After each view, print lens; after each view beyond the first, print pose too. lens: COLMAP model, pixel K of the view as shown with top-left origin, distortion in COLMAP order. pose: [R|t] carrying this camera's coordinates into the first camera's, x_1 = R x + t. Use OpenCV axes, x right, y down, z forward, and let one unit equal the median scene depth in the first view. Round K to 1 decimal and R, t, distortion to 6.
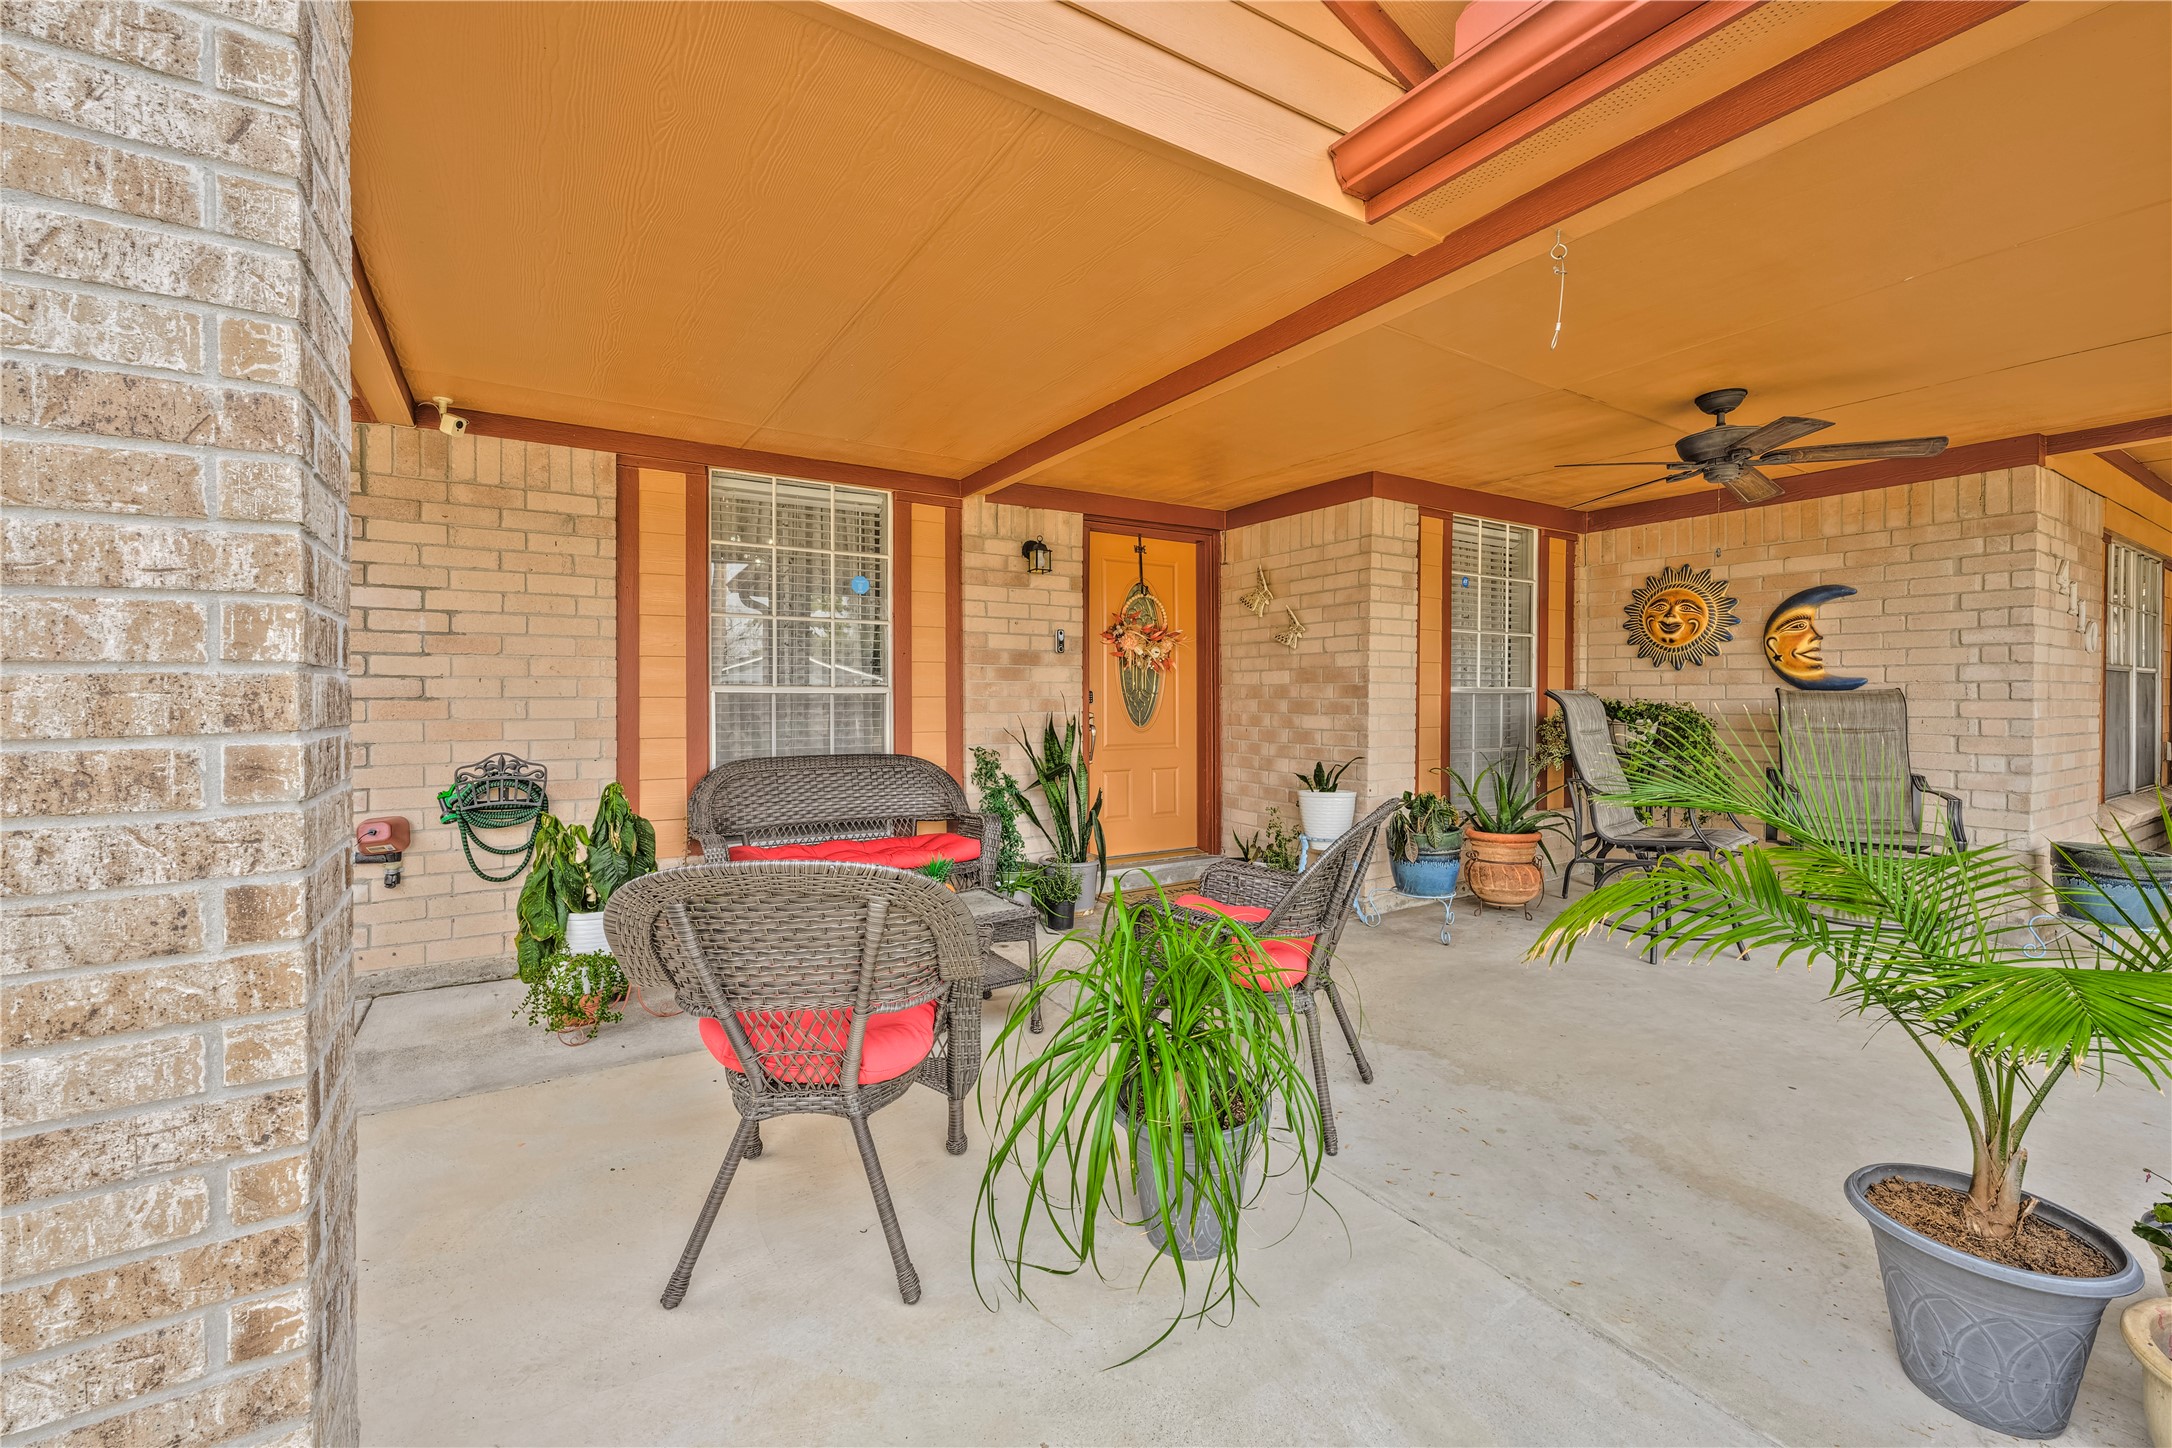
lens RADIAL K [[860.8, 0, 1080.2], [0, 860.8, 705.3], [0, 0, 1]] dist [-0.000137, -0.000035]
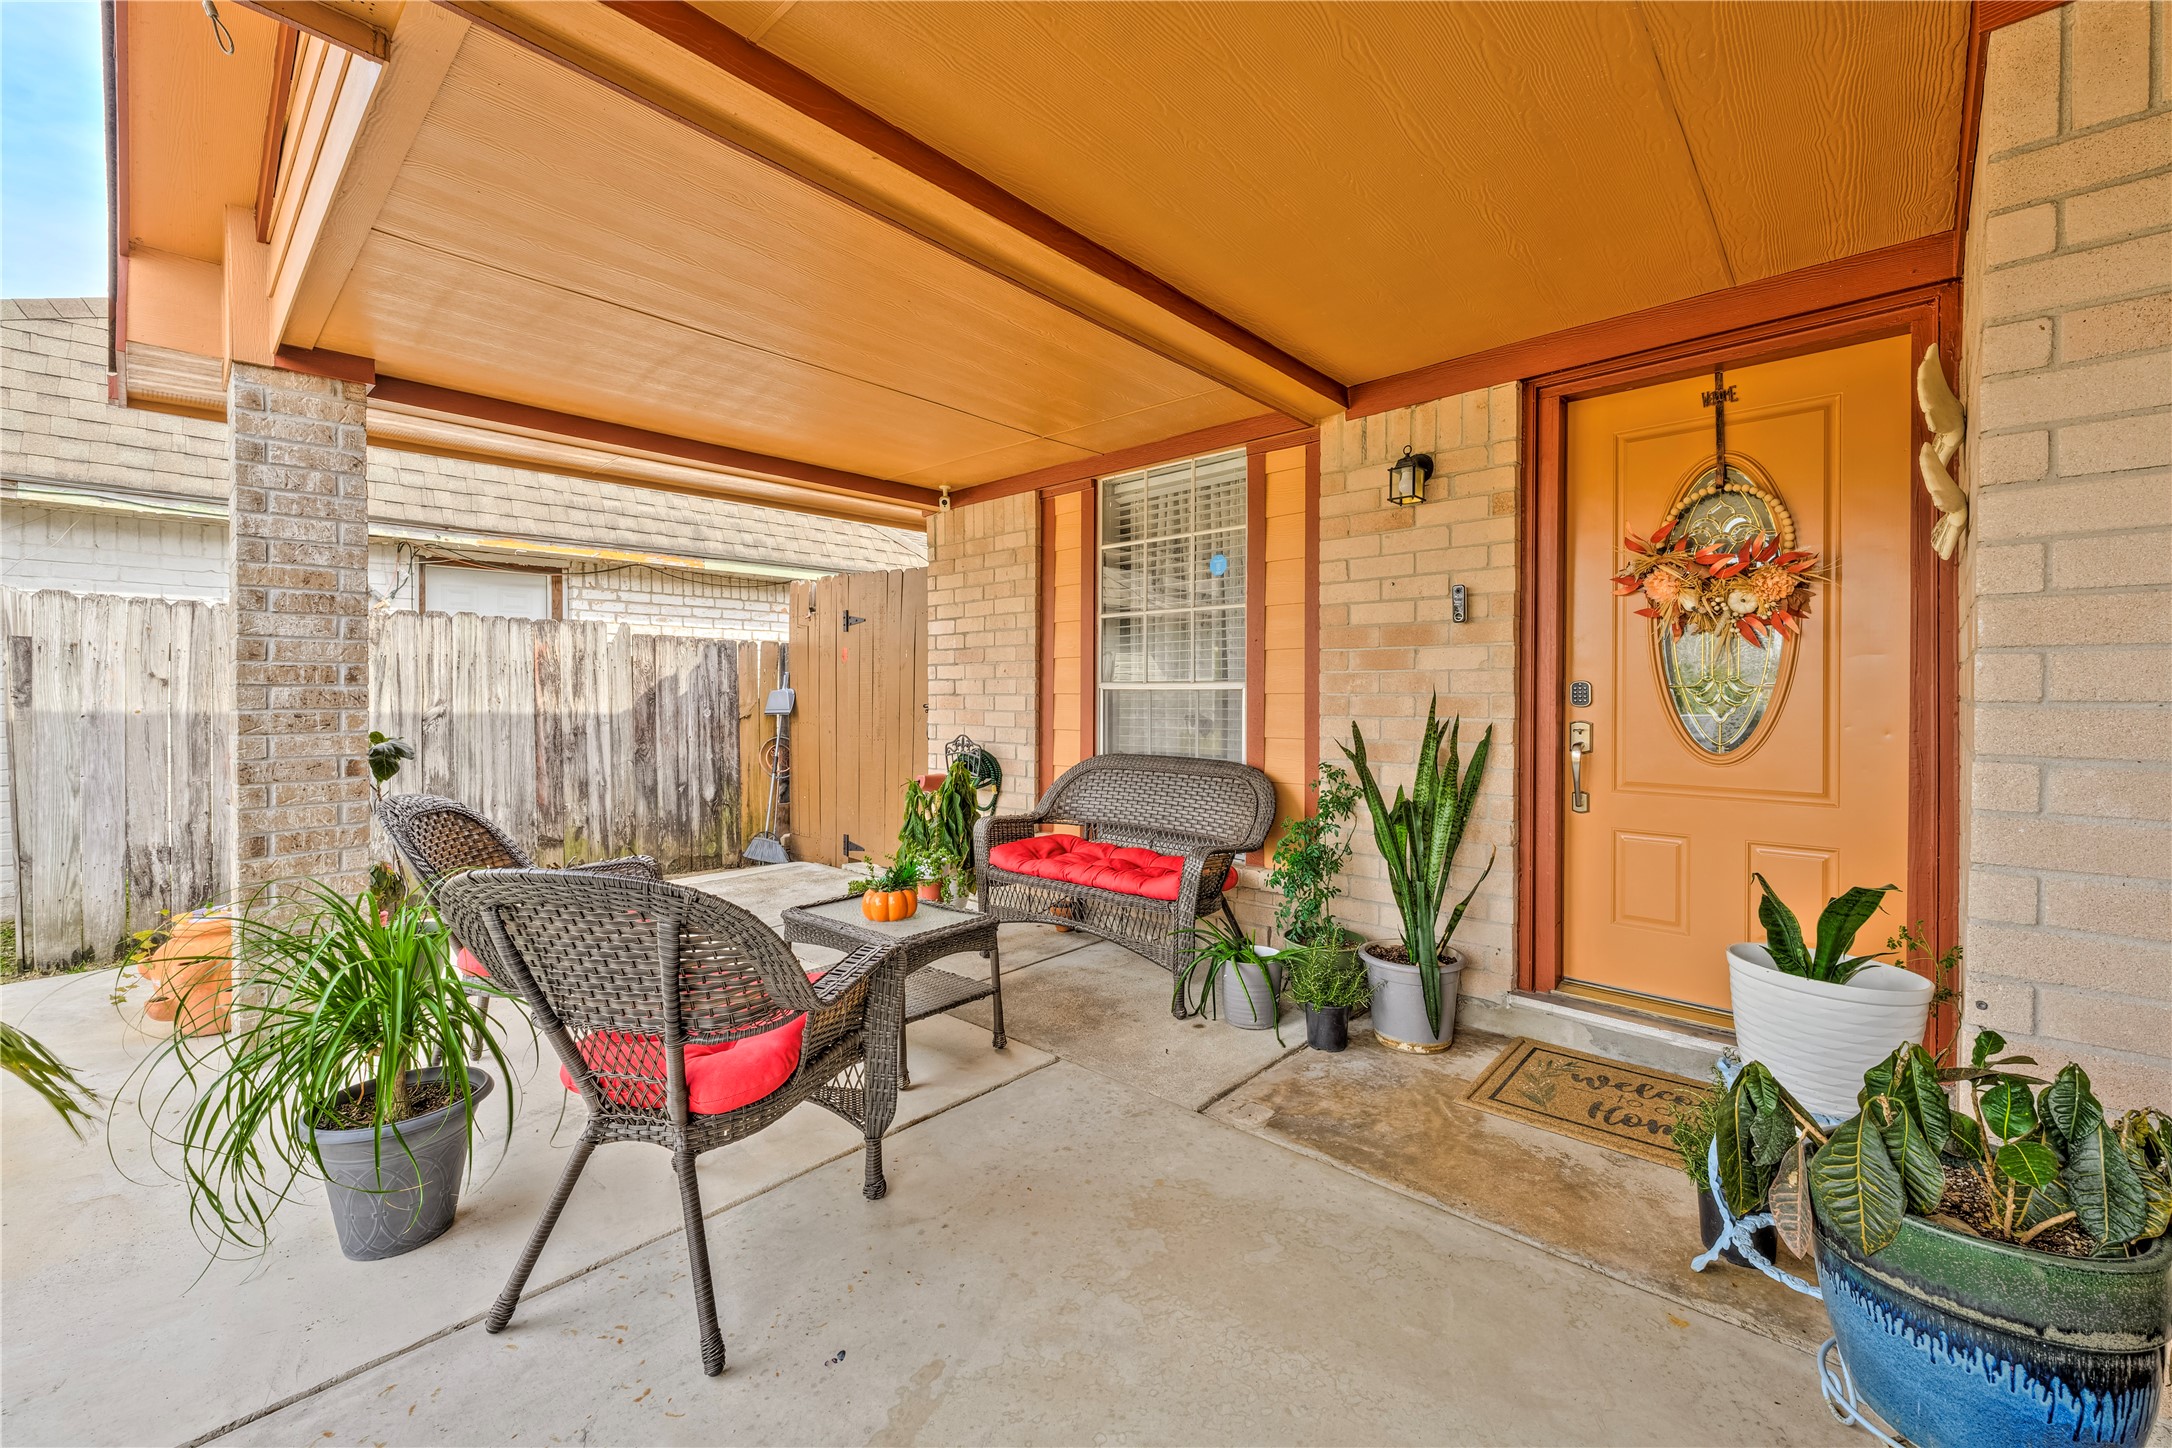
lens RADIAL K [[904.3, 0, 1082.2], [0, 904.3, 700.8], [0, 0, 1]] dist [-0.010782, -0.000032]
pose [[0.255069, 0.009758, -0.966874, 0.563619], [-0.007505, 0.999939, 0.008112, -0.008465], [0.966894, 0.005187, 0.255127, 0.603365]]
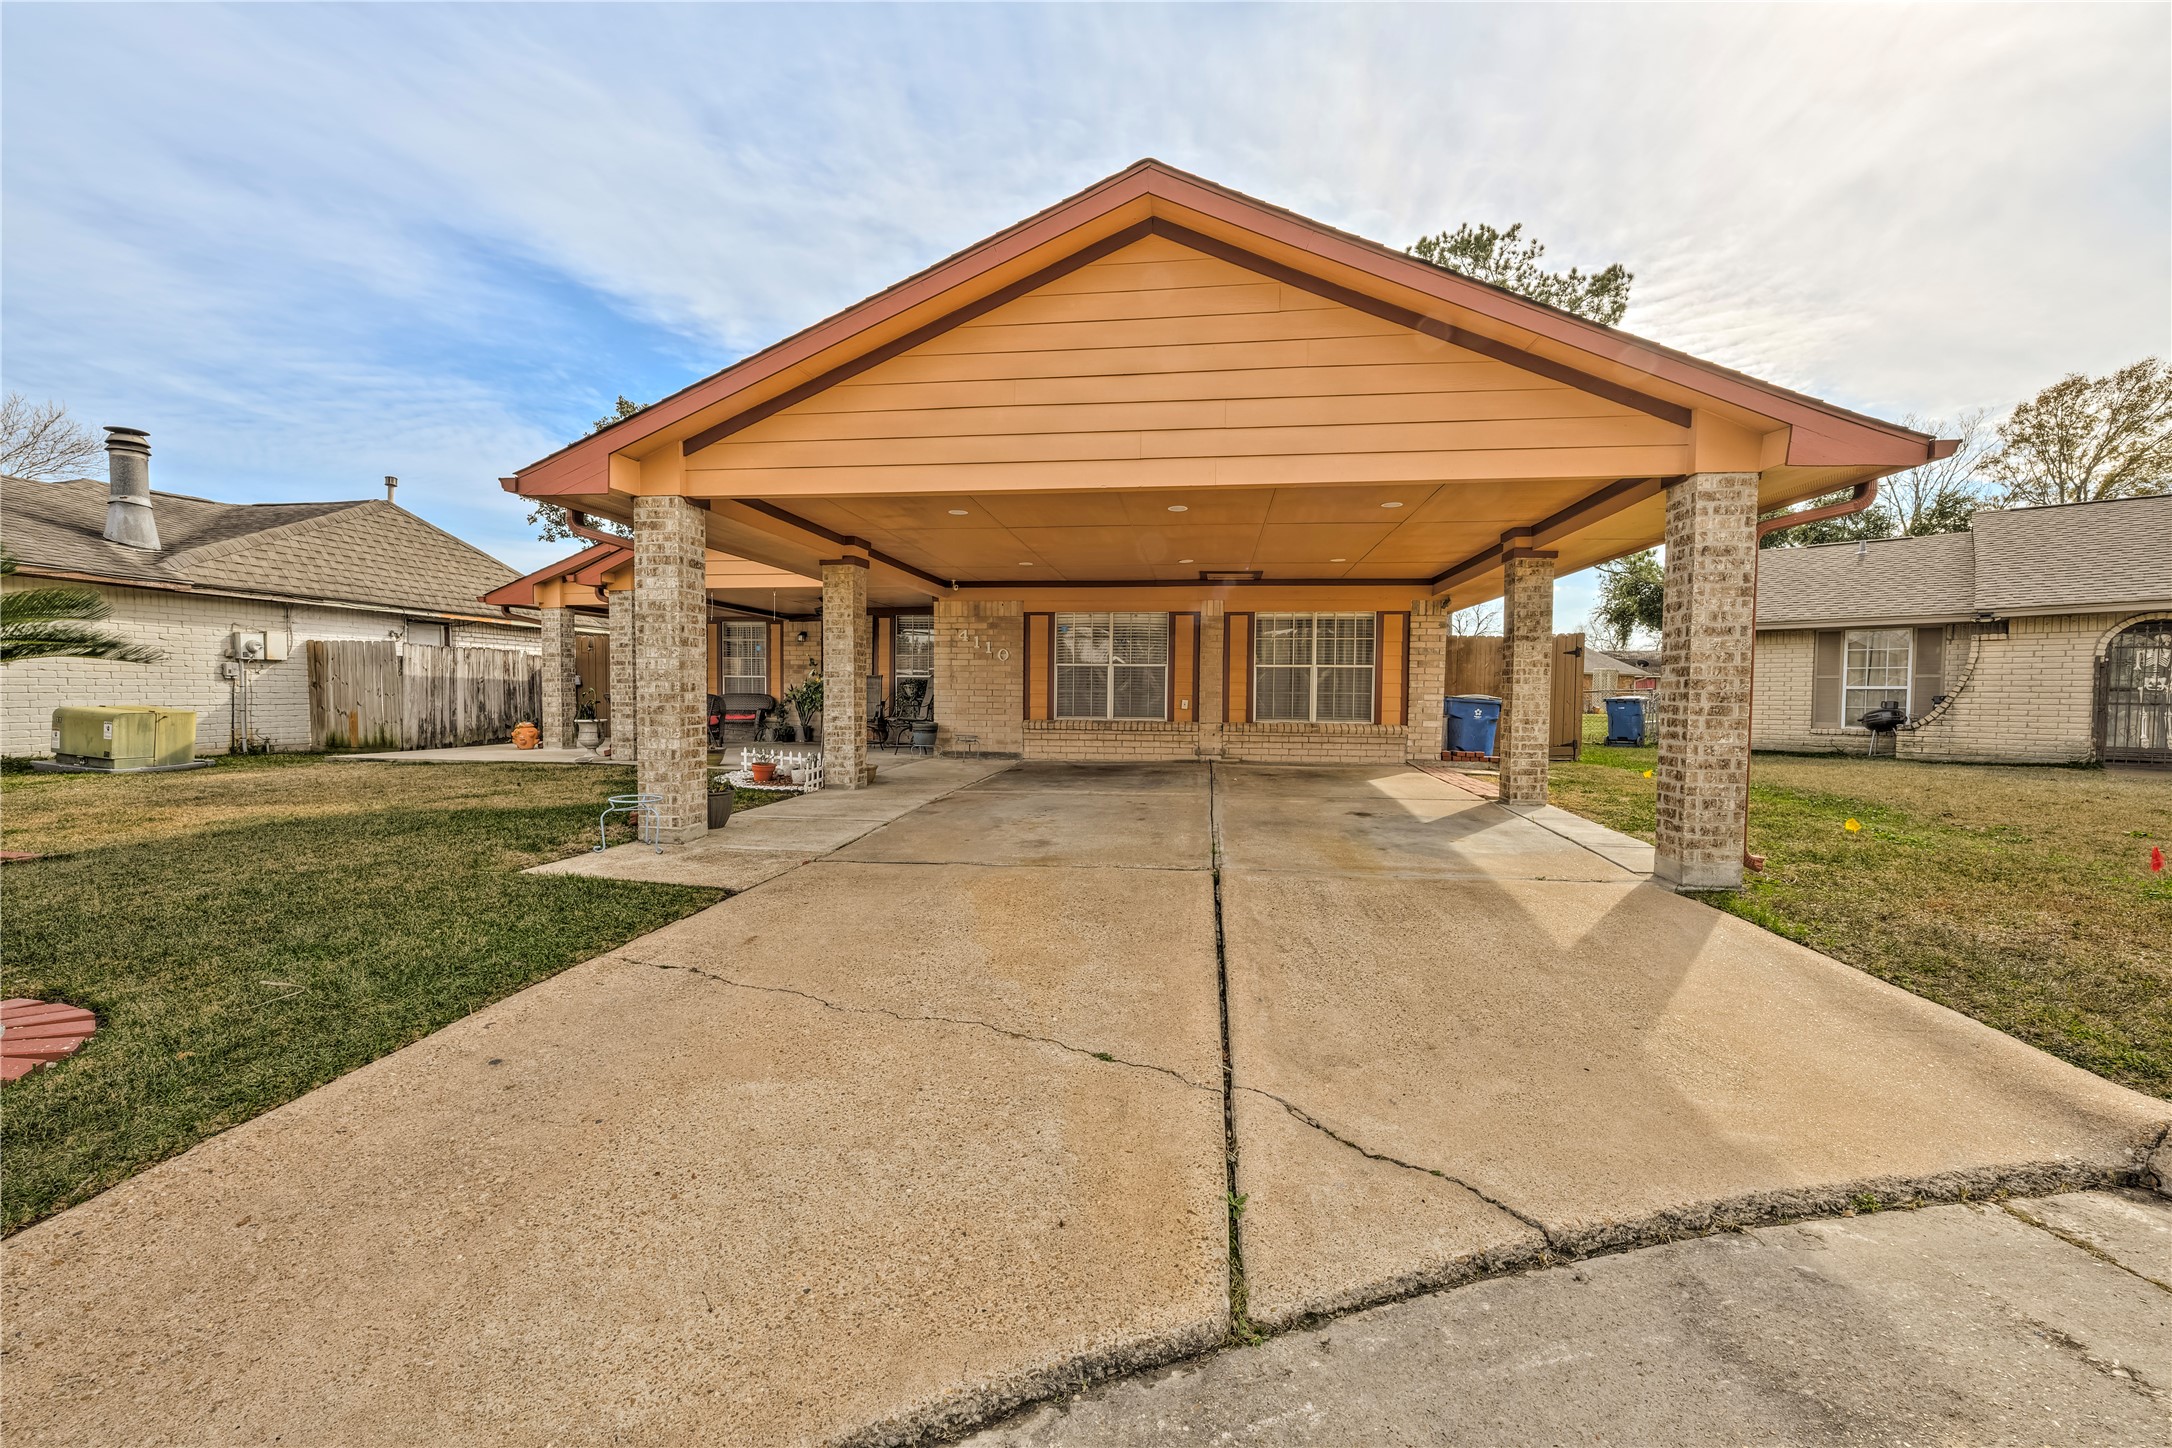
lens RADIAL K [[874.9, 0, 1098.0], [0, 874.9, 728.1], [0, 0, 1]] dist [-0.001722, -0.000171]
pose [[0.782157, 0.030796, -0.622320, 3.082998], [-0.013495, 0.999381, 0.032493, 0.058726], [0.622936, -0.017017, 0.782088, -0.989762]]
